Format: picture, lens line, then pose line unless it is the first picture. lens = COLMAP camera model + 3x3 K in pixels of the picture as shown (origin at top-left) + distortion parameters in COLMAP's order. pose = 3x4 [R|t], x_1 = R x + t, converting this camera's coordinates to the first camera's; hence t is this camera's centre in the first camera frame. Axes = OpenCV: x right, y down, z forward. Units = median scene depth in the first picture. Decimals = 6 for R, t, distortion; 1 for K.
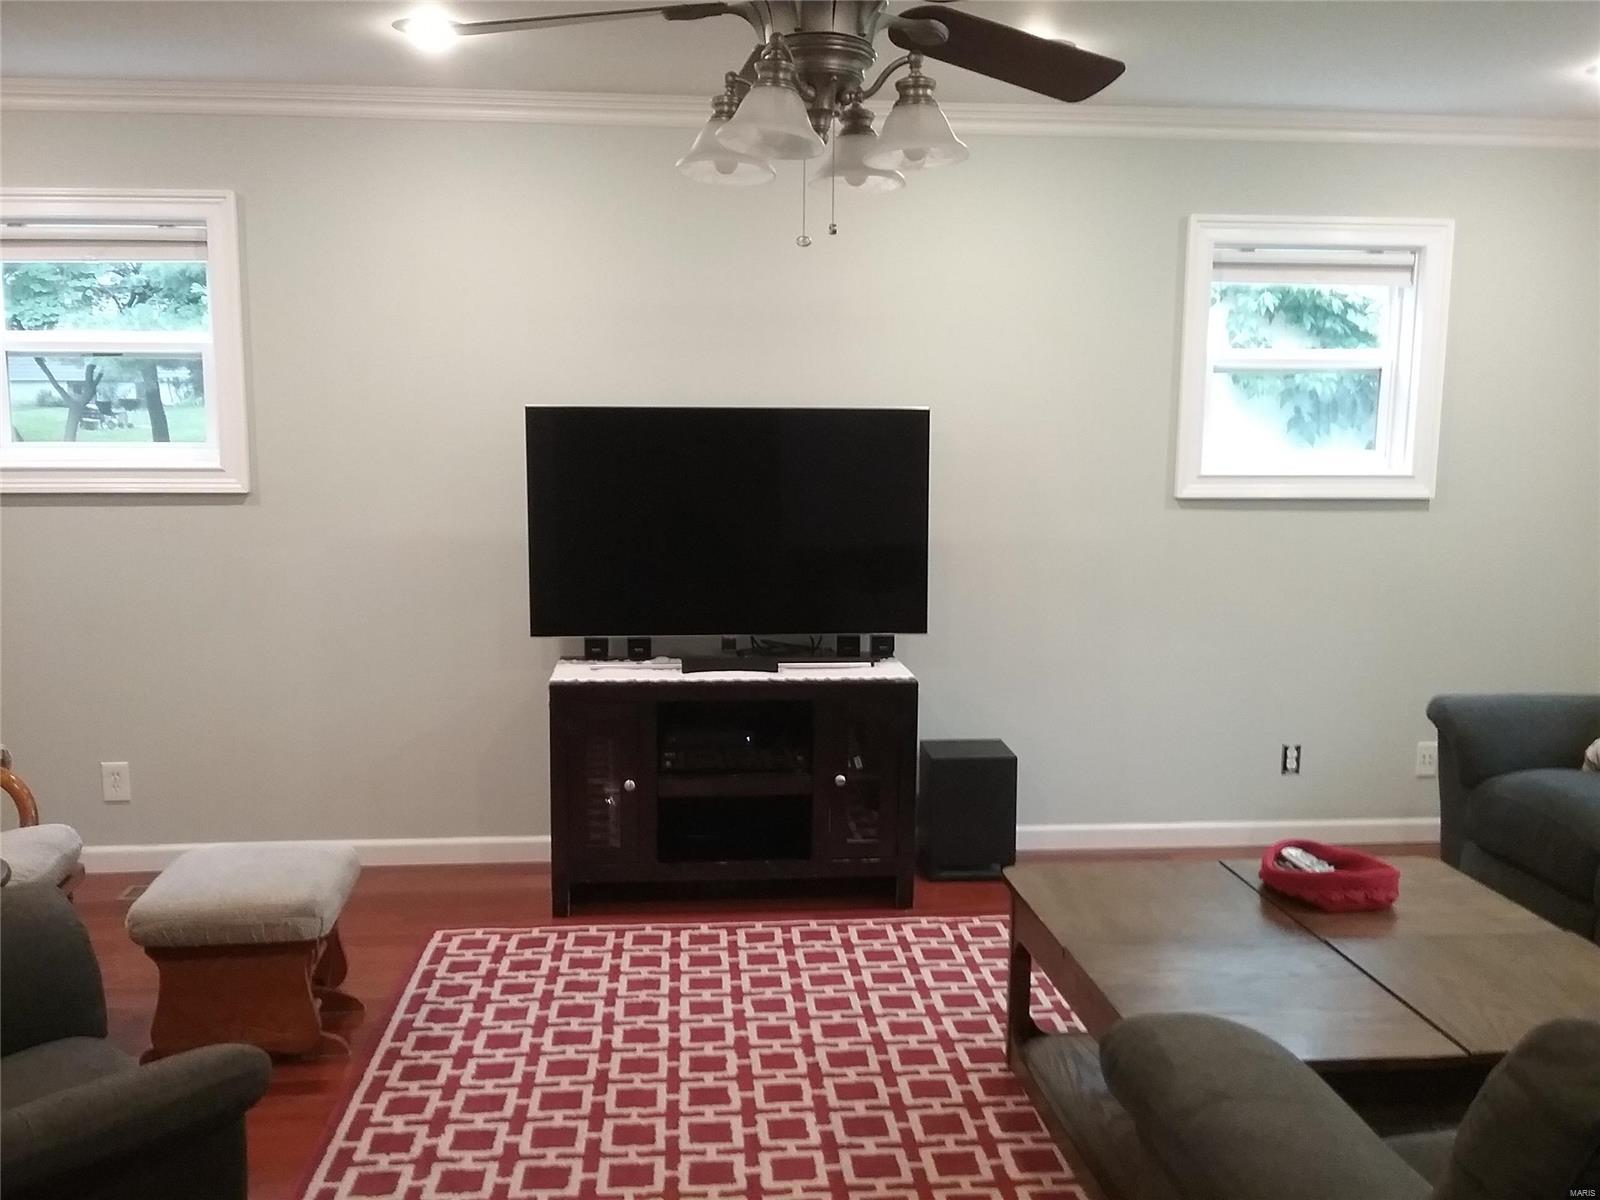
lens RADIAL K [[1449.4, 0, 796.7], [0, 1449.4, 643.7], [0, 0, 1]] dist [0.073234, -0.137761]
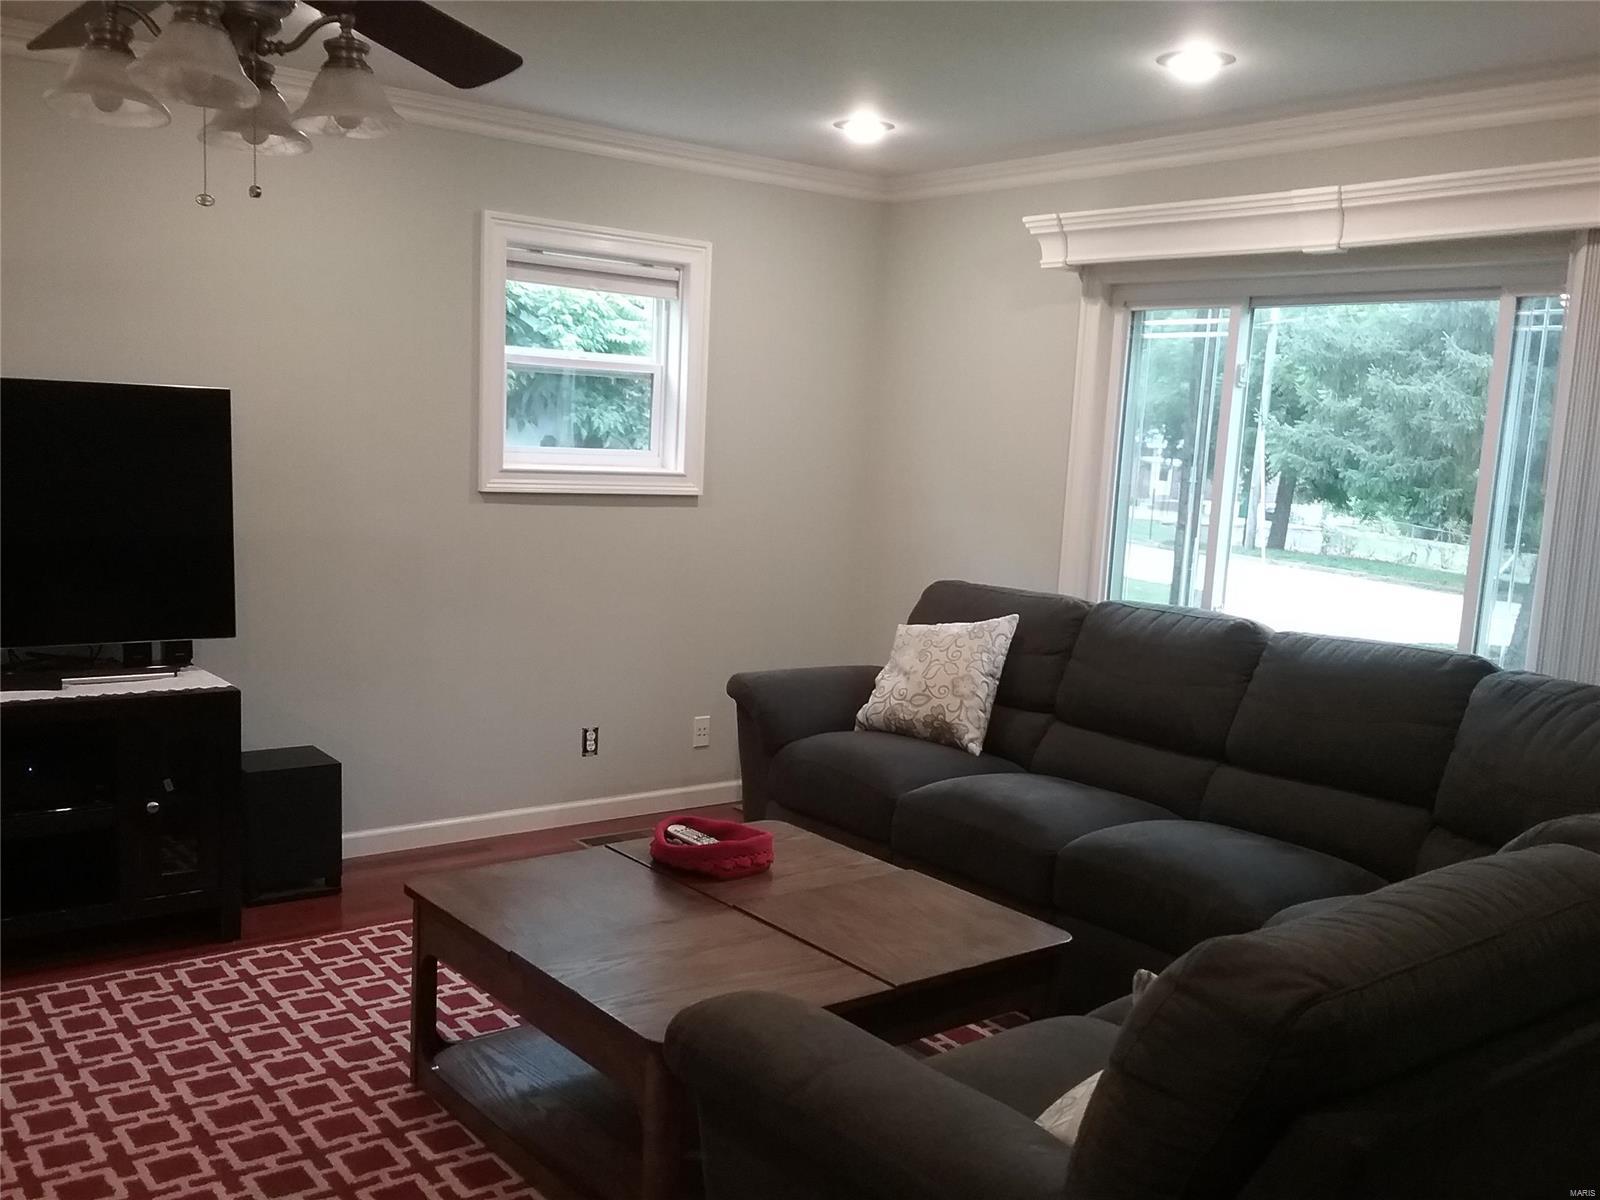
lens RADIAL K [[1449.4, 0, 796.7], [0, 1449.4, 643.7], [0, 0, 1]] dist [0.073234, -0.137761]
pose [[0.850084, -0.043930, 0.524811, -0.102889], [0.039767, 0.999024, 0.019210, -0.006908], [-0.525143, 0.004540, 0.851002, 0.037453]]
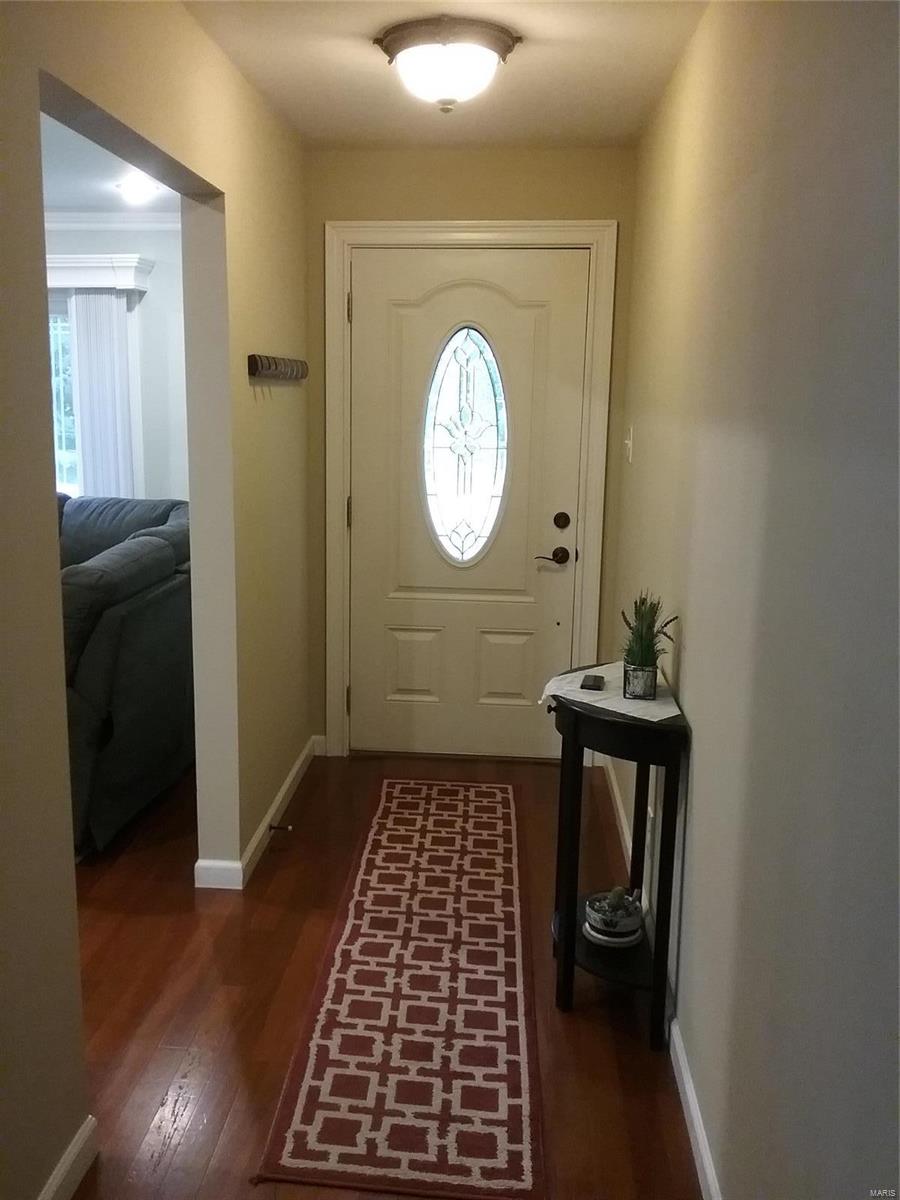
lens RADIAL K [[1087.0, 0, 450.0], [0, 1087.0, 600.0], [0, 0, 1]] dist [0.073234, -0.137761]
pose [[0.151011, -0.191425, 0.969821, -0.612378], [0.136875, 0.975671, 0.171266, -0.003013], [-0.979010, 0.106881, 0.173538, -0.145703]]
